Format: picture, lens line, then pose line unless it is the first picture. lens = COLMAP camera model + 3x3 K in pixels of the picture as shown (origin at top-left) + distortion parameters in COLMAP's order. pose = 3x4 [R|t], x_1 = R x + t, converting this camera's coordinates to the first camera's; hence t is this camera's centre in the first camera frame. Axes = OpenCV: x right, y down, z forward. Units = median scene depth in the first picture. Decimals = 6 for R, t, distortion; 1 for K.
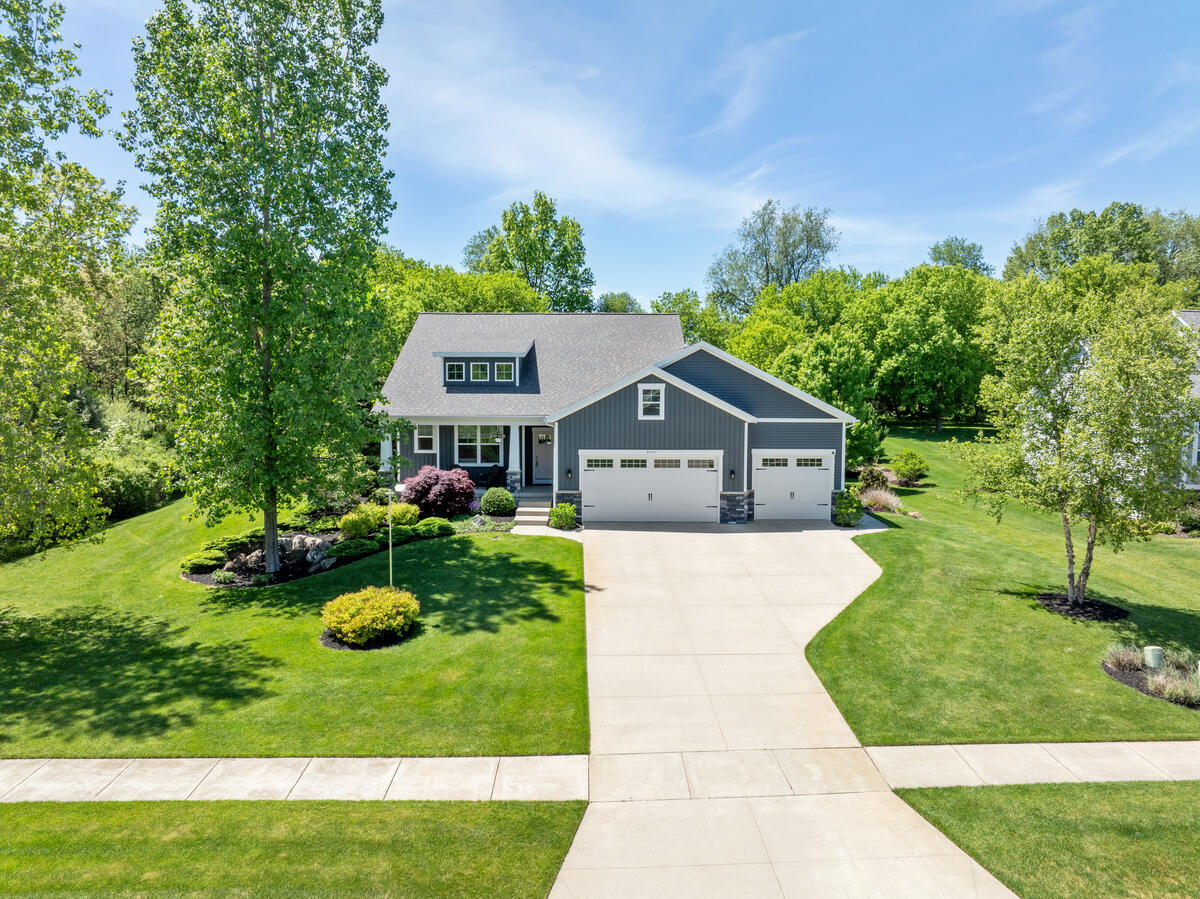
lens RADIAL K [[846.8, 0, 598.8], [0, 846.8, 442.8], [0, 0, 1]] dist [-0.041870, 0.005467]
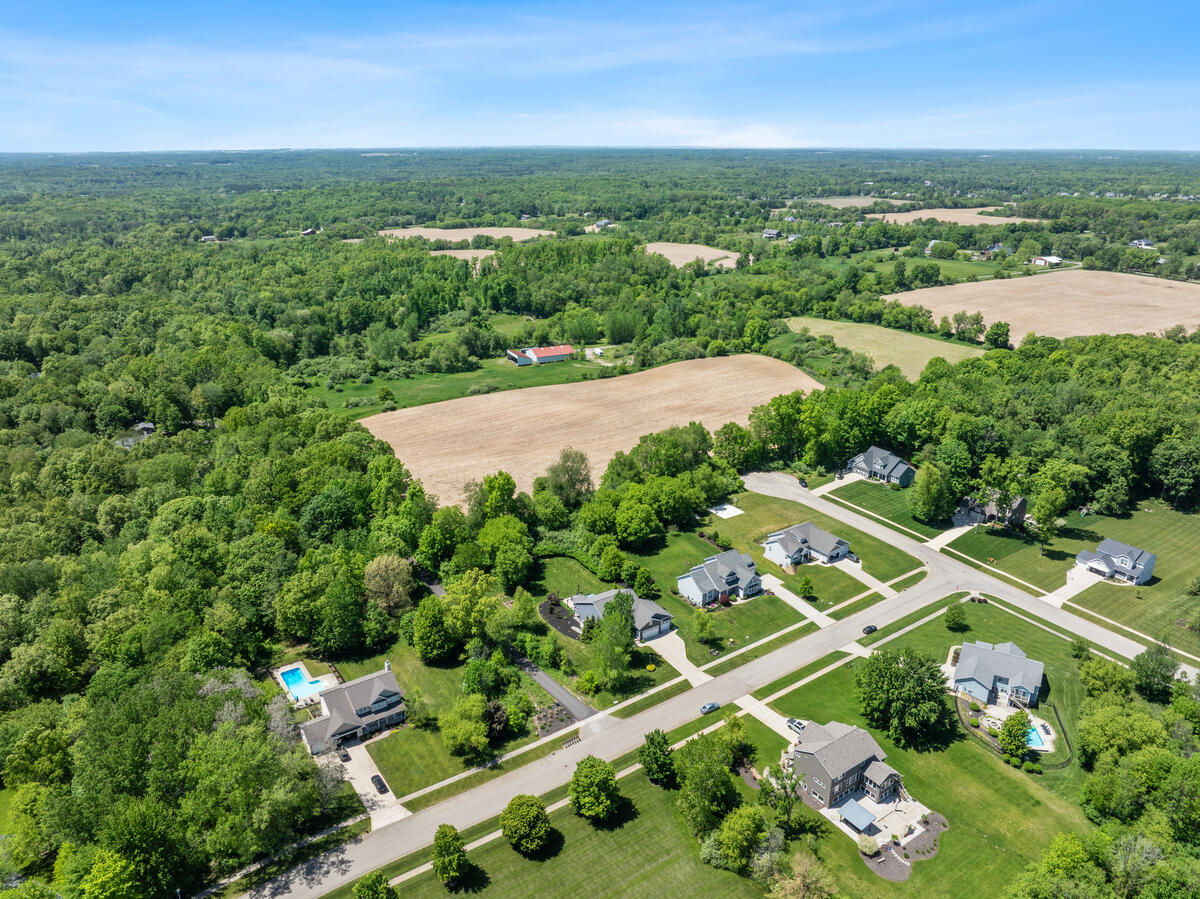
lens RADIAL K [[846.8, 0, 598.8], [0, 846.8, 442.8], [0, 0, 1]] dist [-0.041870, 0.005467]
pose [[0.831676, -0.189379, 0.521967, -3.760017], [0.041823, 0.958735, 0.281209, -3.547619], [-0.553683, -0.212045, 0.805277, -4.207271]]
